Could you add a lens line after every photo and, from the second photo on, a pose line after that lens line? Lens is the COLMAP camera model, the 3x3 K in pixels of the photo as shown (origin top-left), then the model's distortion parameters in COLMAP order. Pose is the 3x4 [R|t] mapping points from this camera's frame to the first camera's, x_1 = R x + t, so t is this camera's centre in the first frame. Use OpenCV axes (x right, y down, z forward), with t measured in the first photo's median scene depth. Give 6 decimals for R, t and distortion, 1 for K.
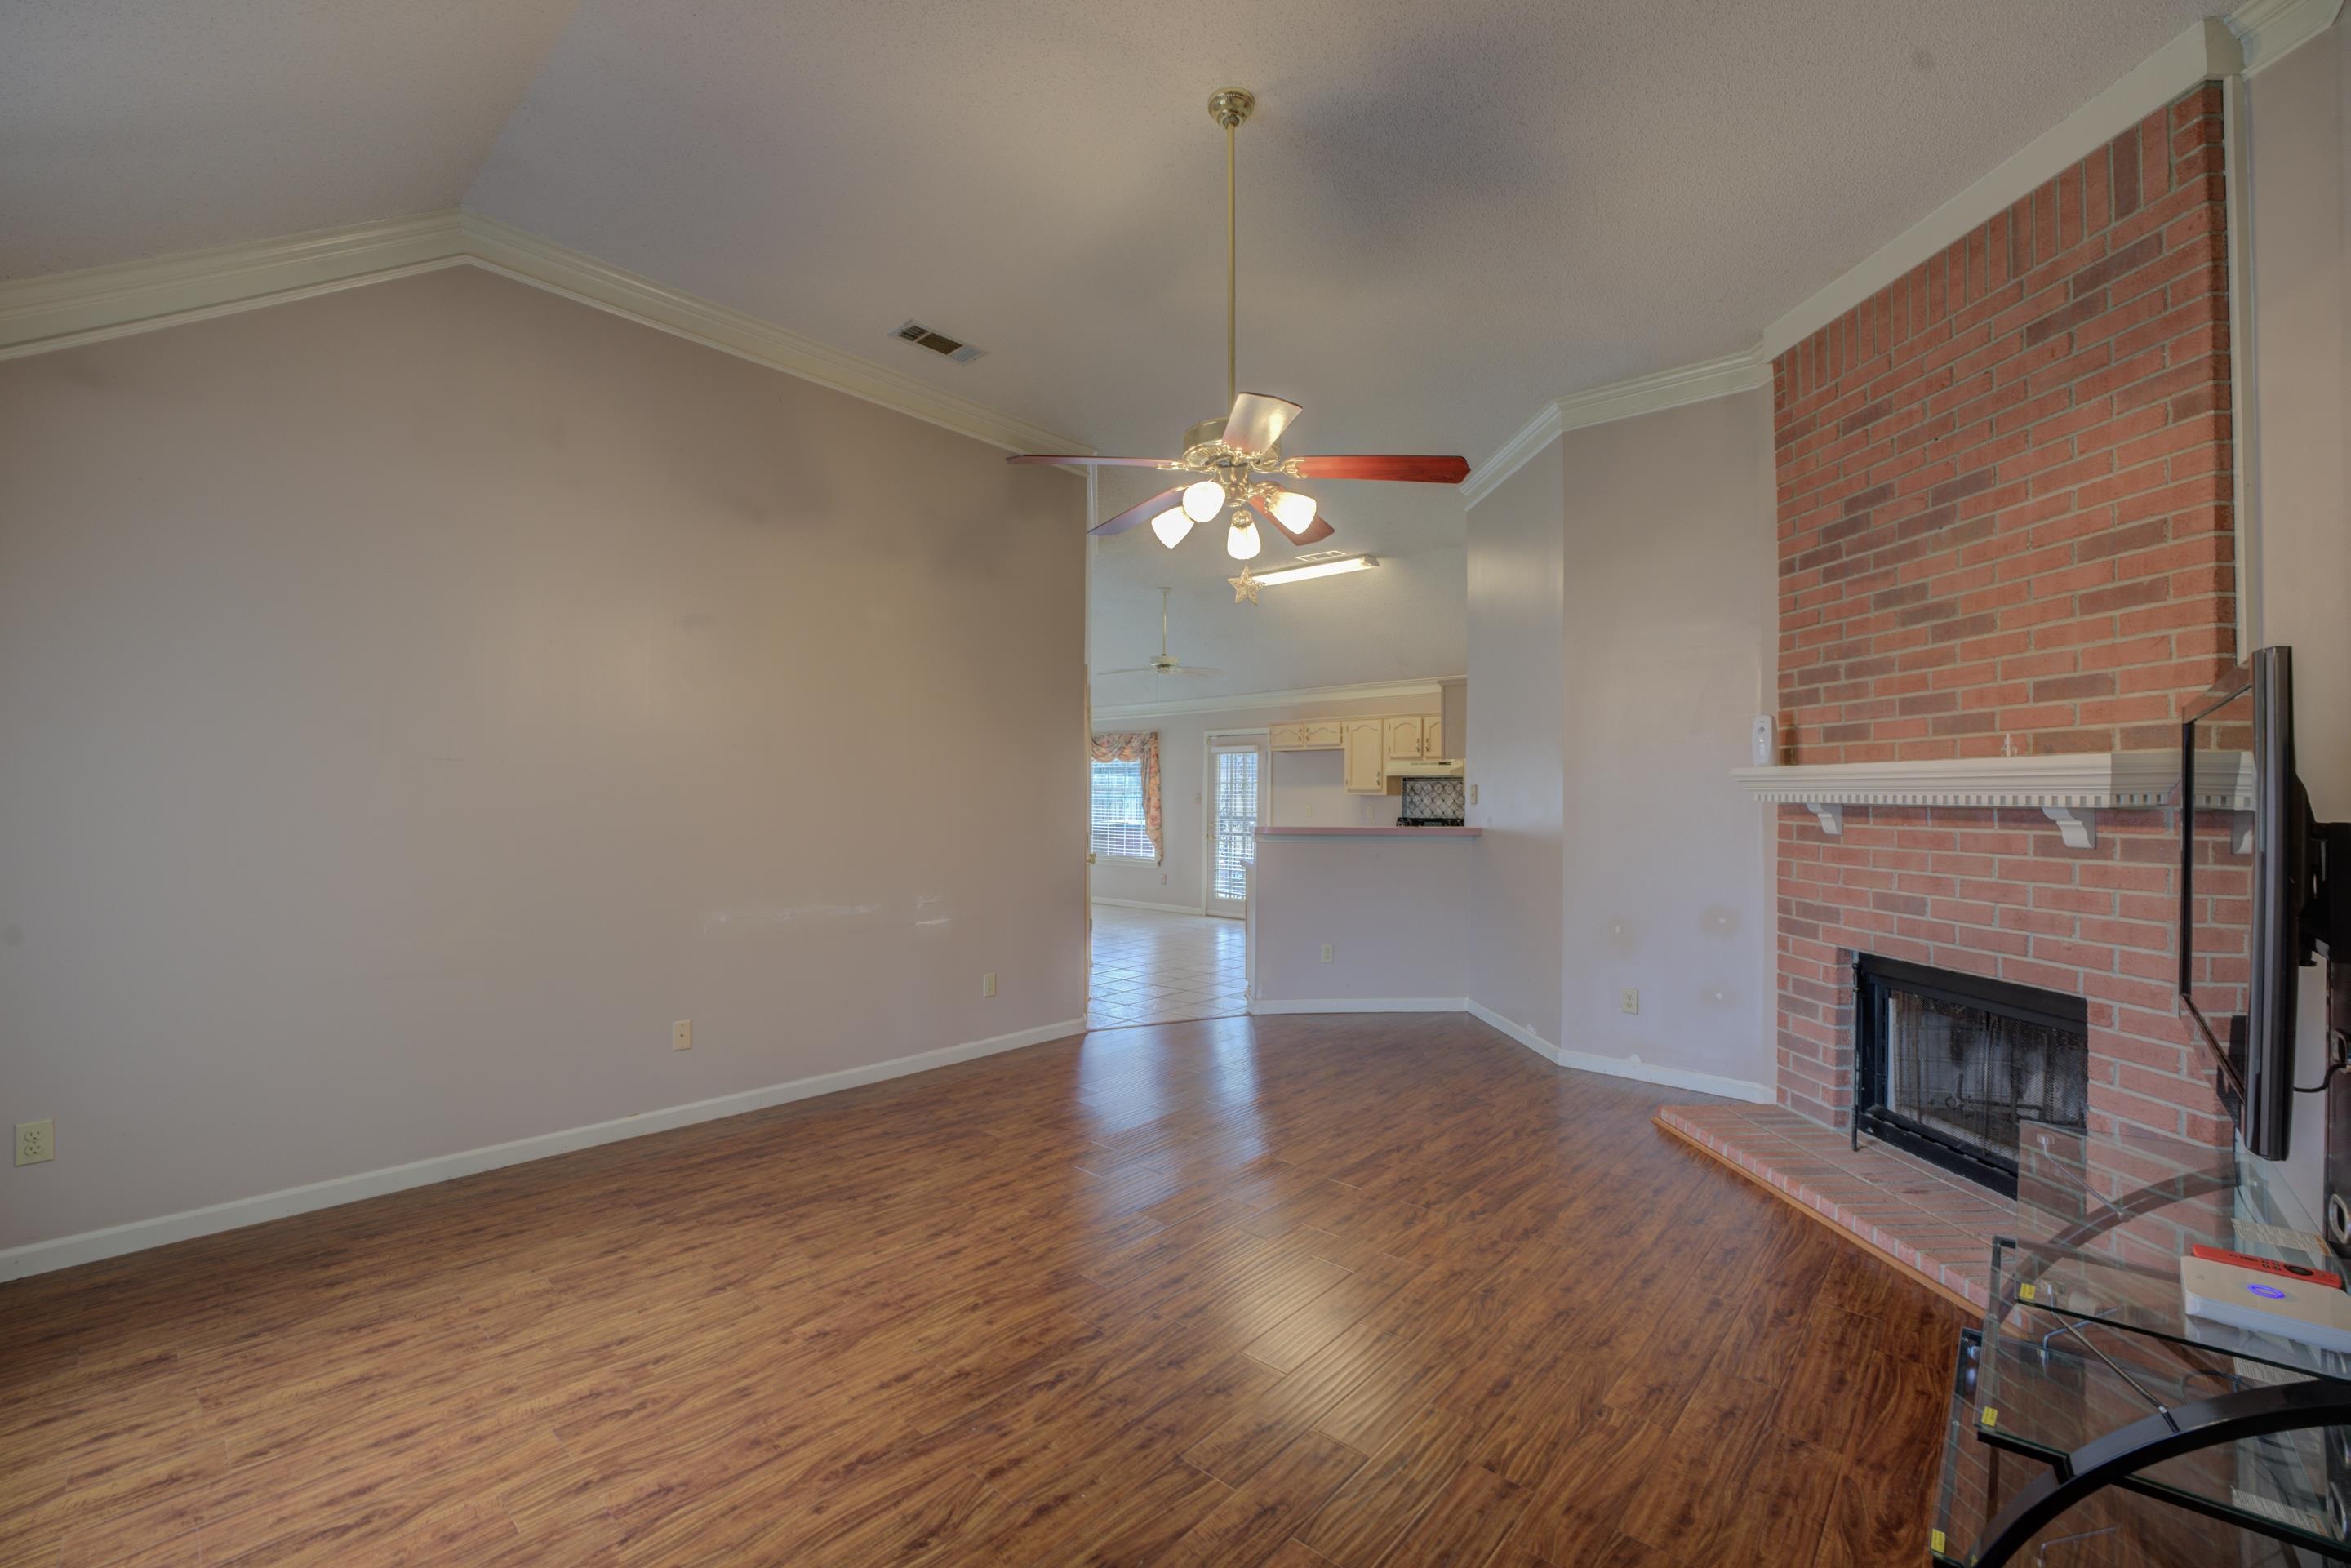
lens RADIAL K [[954.1, 0, 1164.7], [0, 954.1, 794.2], [0, 0, 1]] dist [-0.031284, 0.004236]
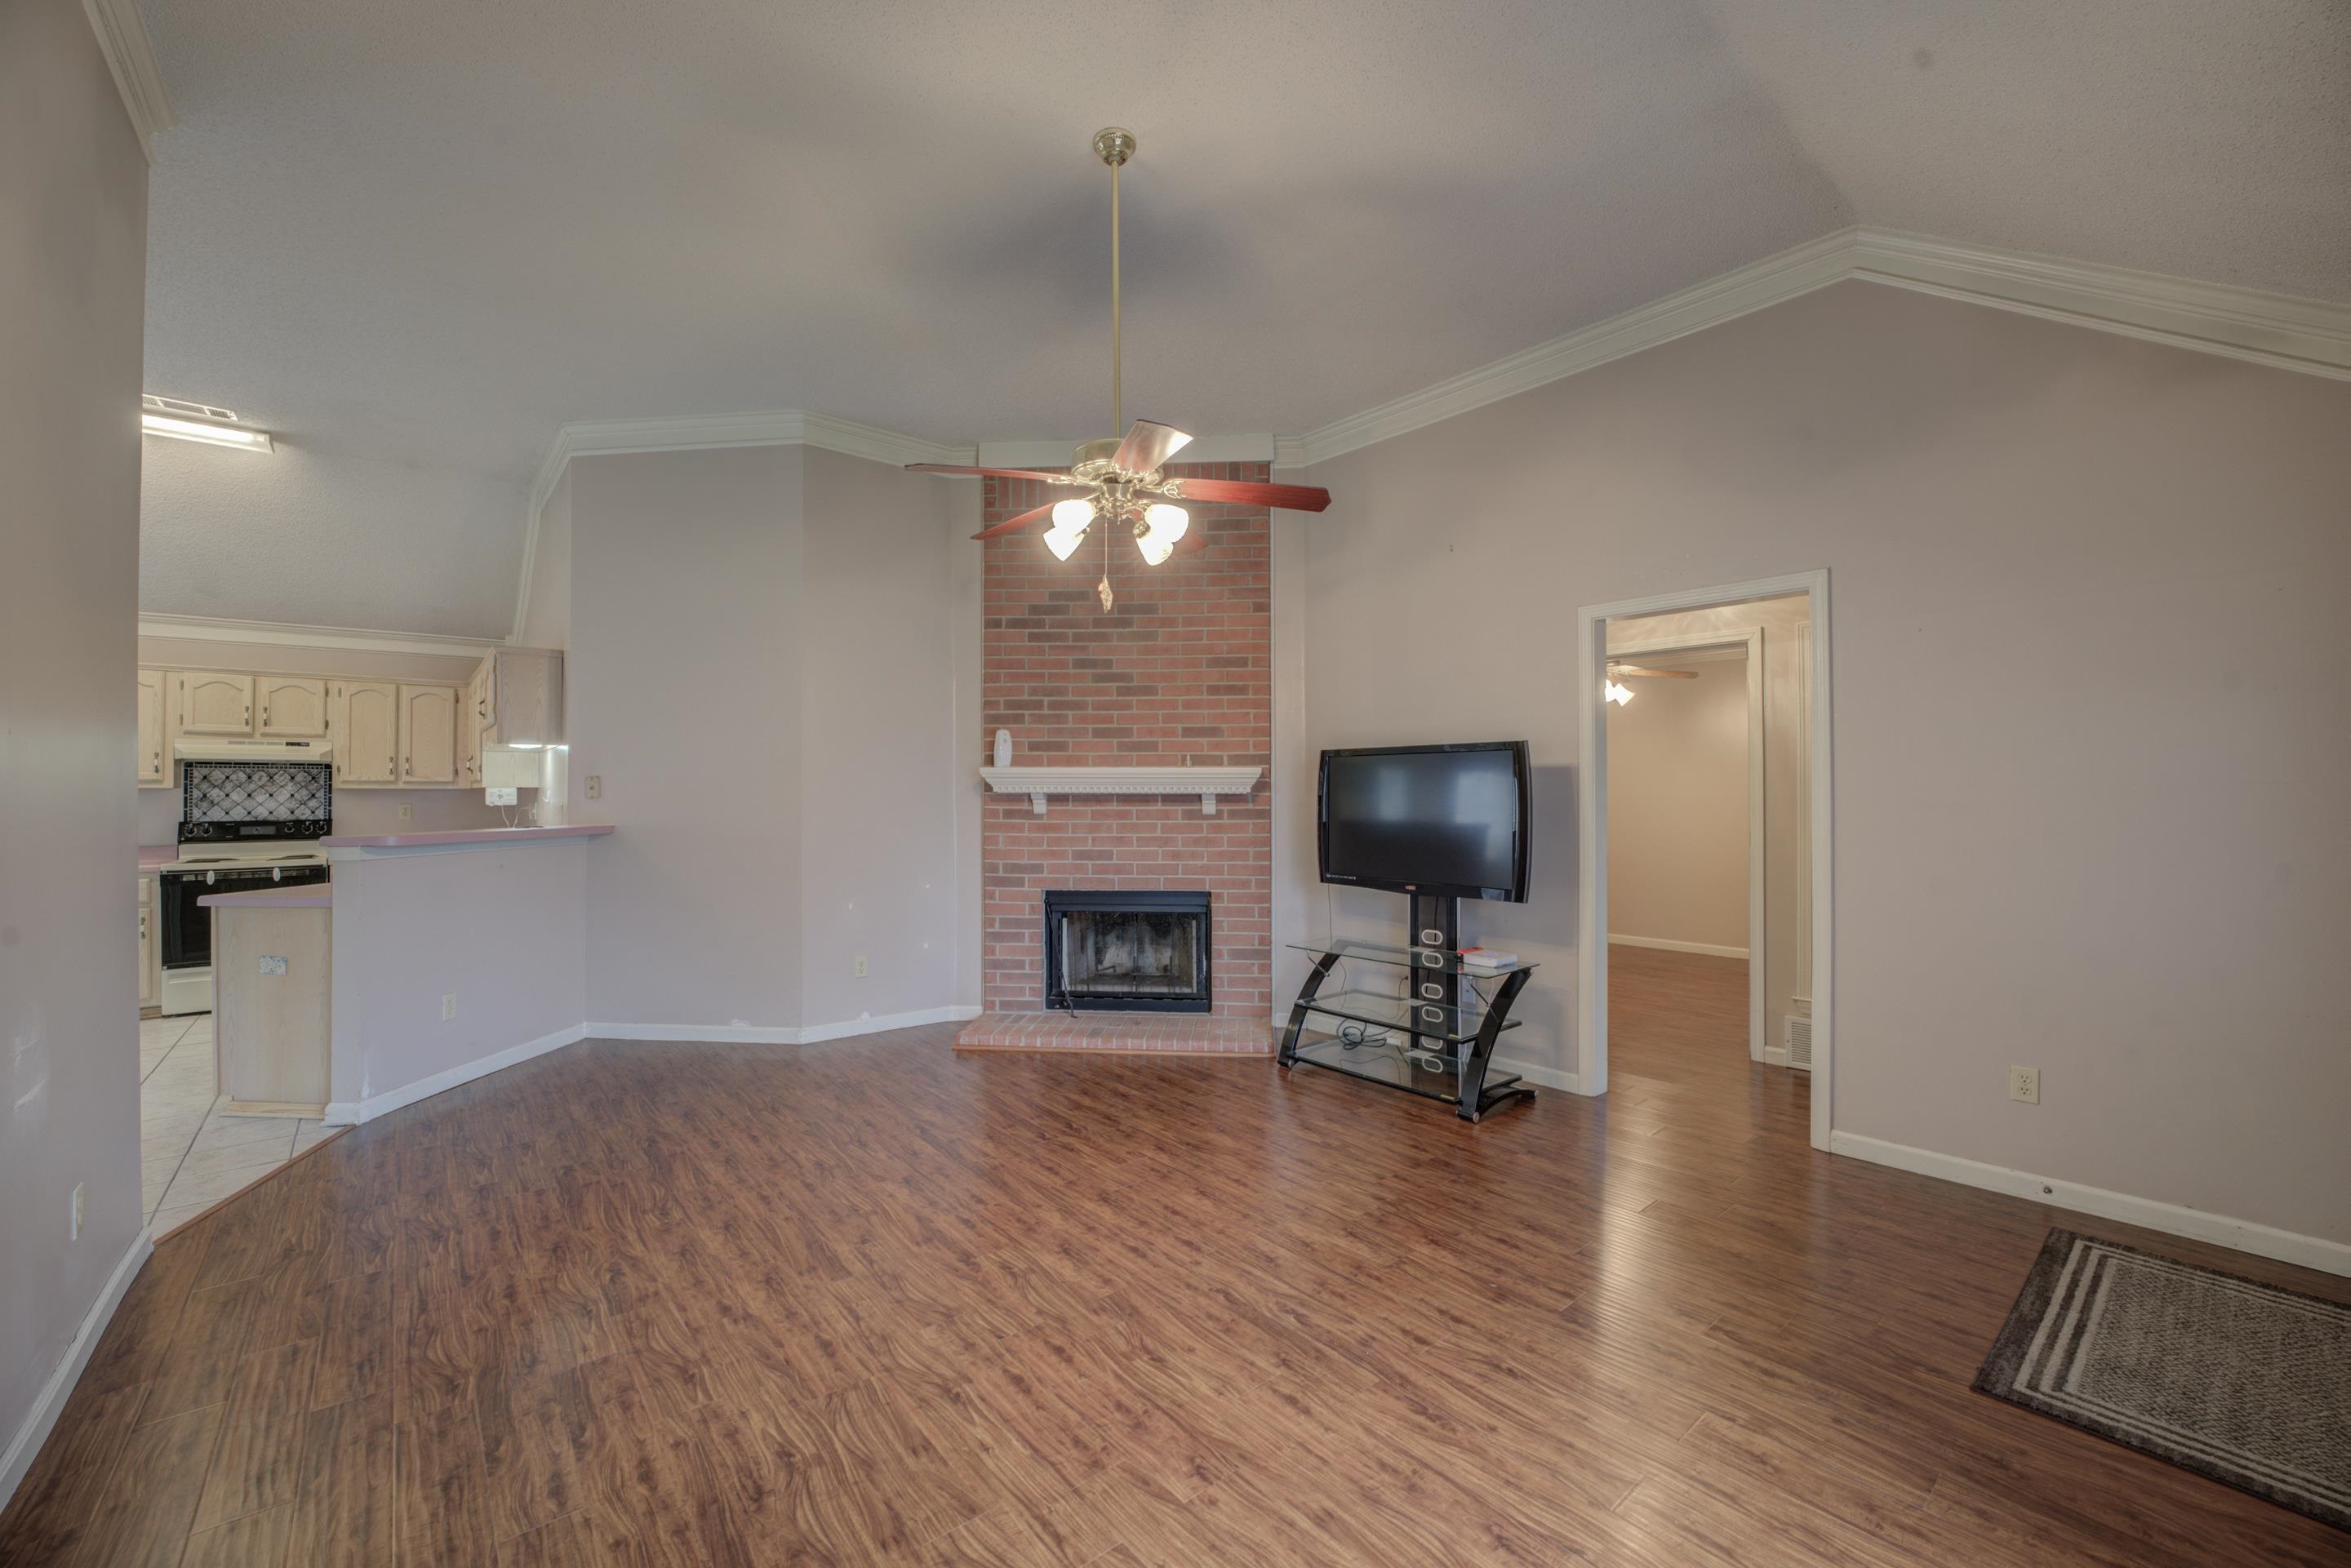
lens RADIAL K [[954.1, 0, 1152.2], [0, 954.1, 784.1], [0, 0, 1]] dist [-0.031284, 0.004236]
pose [[0.153227, 0.002180, 0.988189, -0.743469], [-0.000310, 0.999998, -0.002158, -0.001230], [-0.988191, 0.000025, 0.153228, 0.592977]]
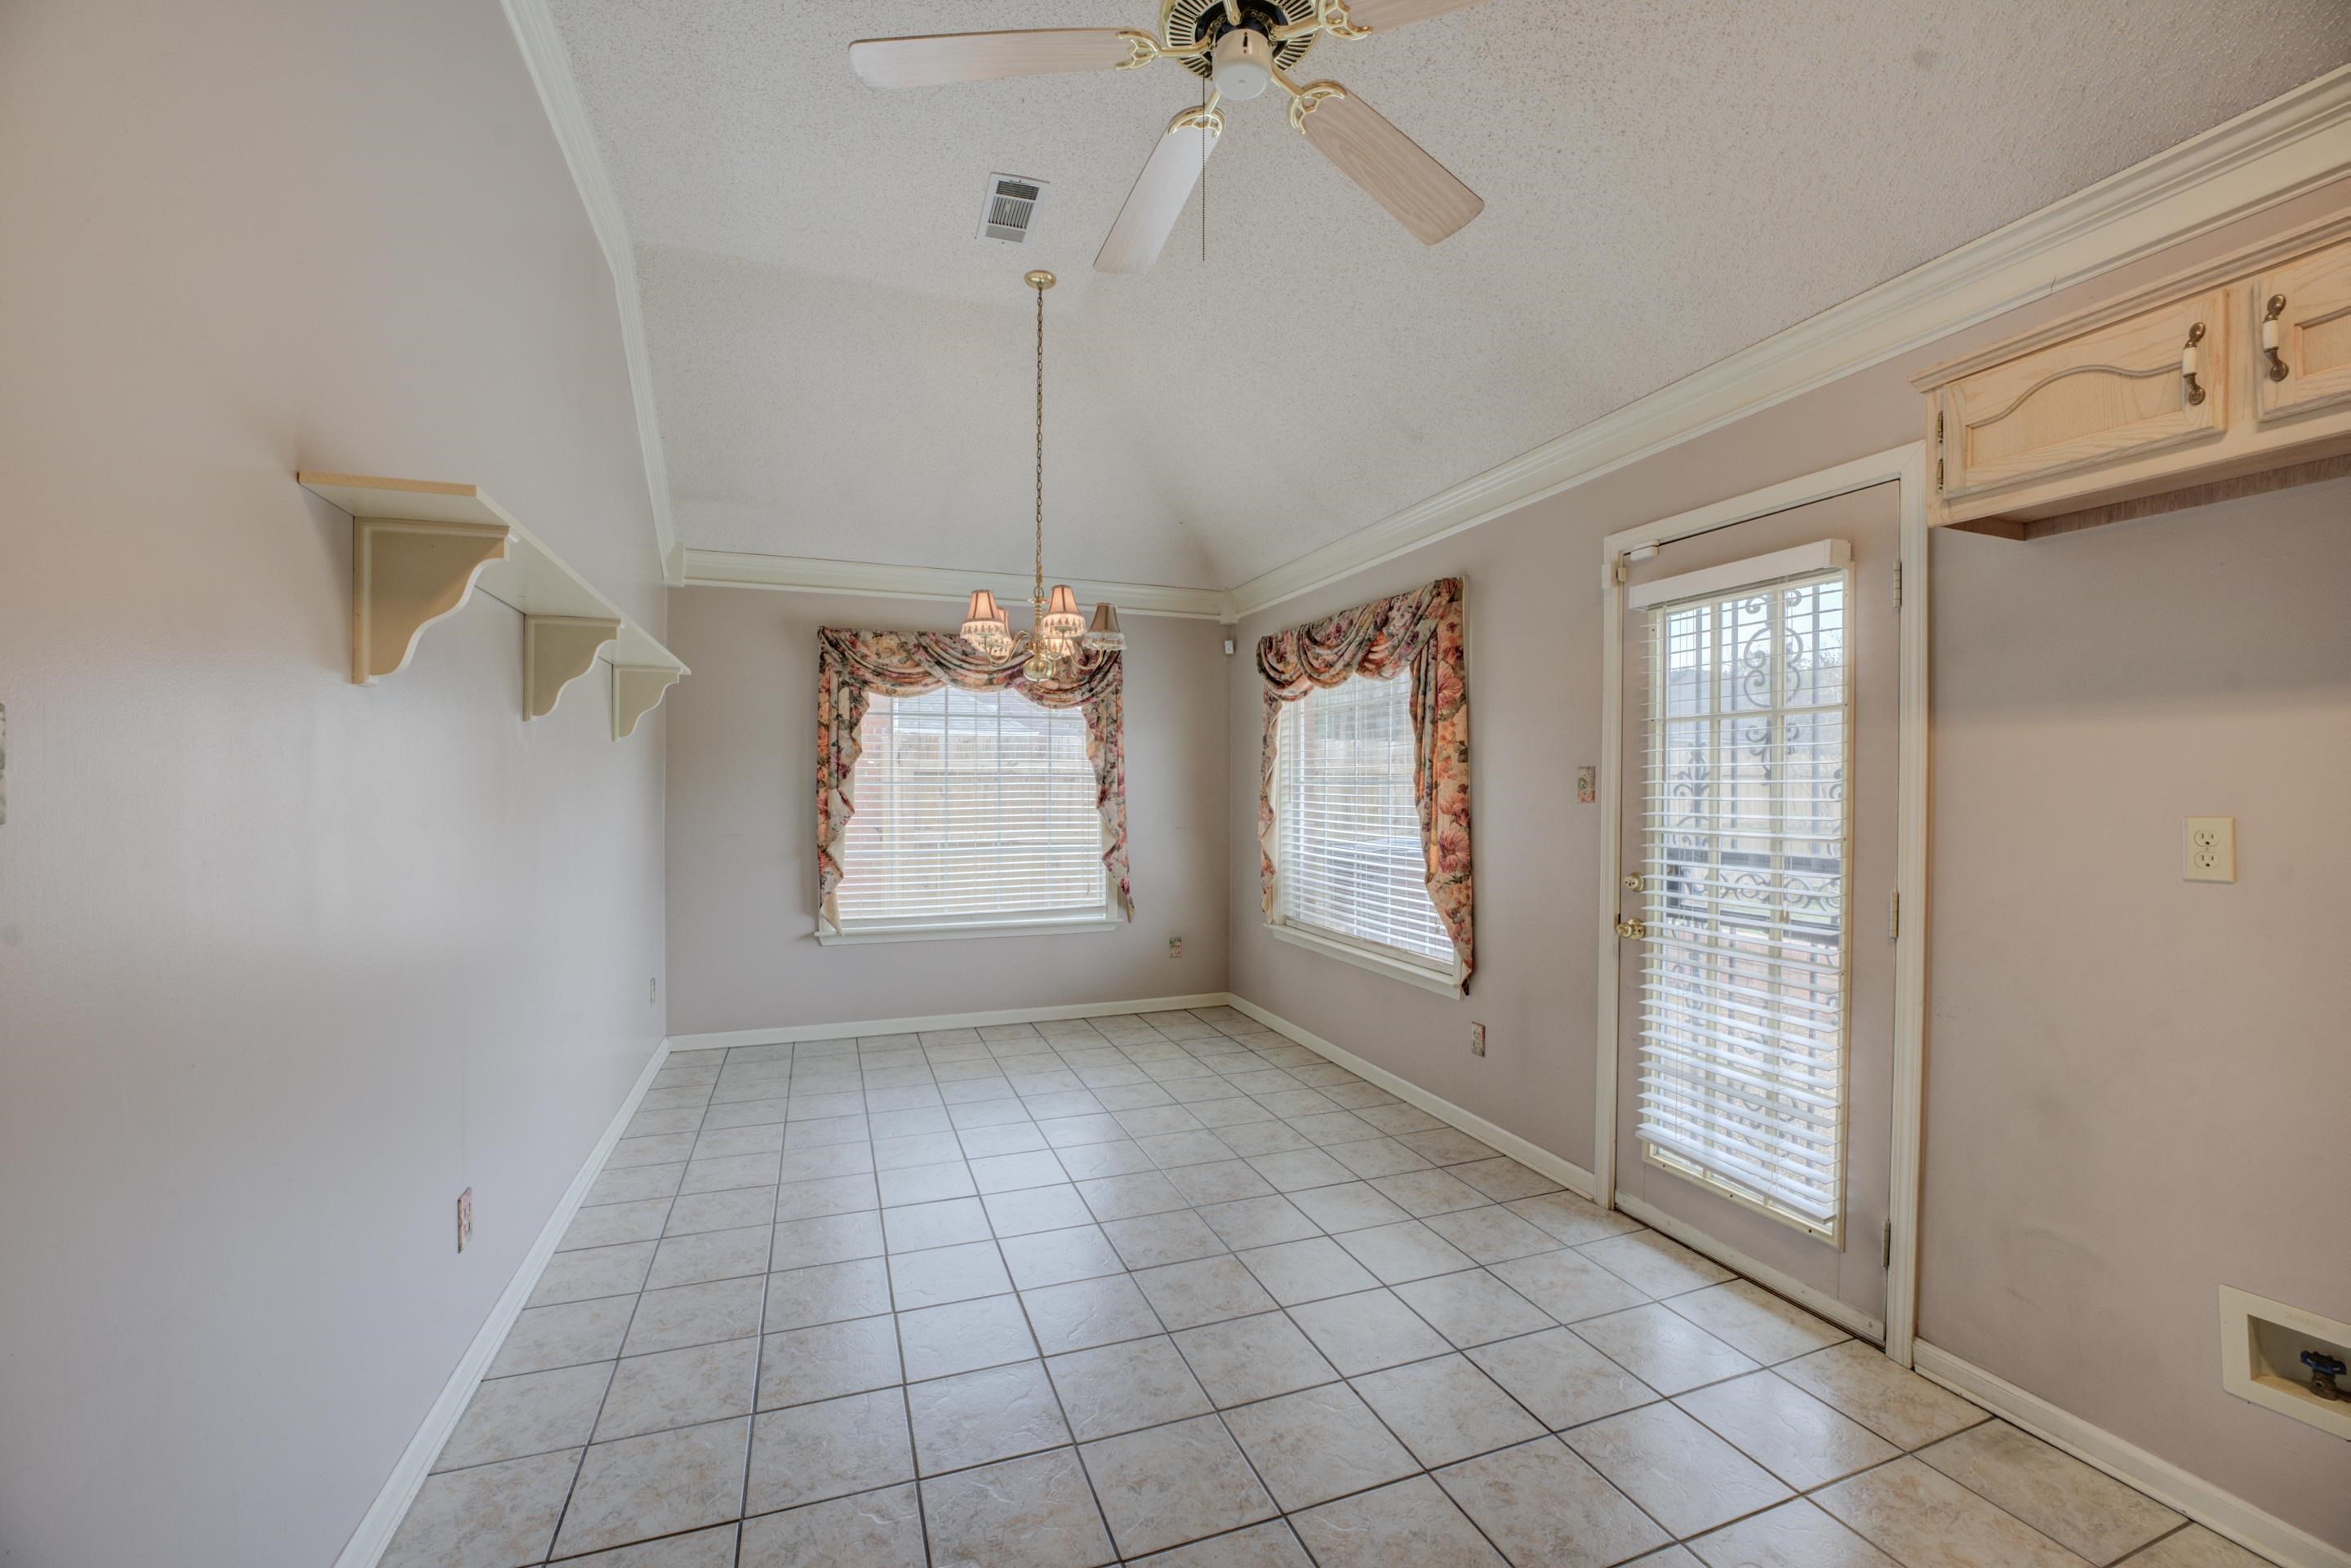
lens RADIAL K [[954.1, 0, 1173.0], [0, 954.1, 786.3], [0, 0, 1]] dist [-0.031284, 0.004236]
pose [[0.891717, -0.004065, -0.452575, 0.164604], [0.004590, 0.999989, 0.000063, 0.015270], [0.452570, -0.002133, 0.891726, 2.140725]]
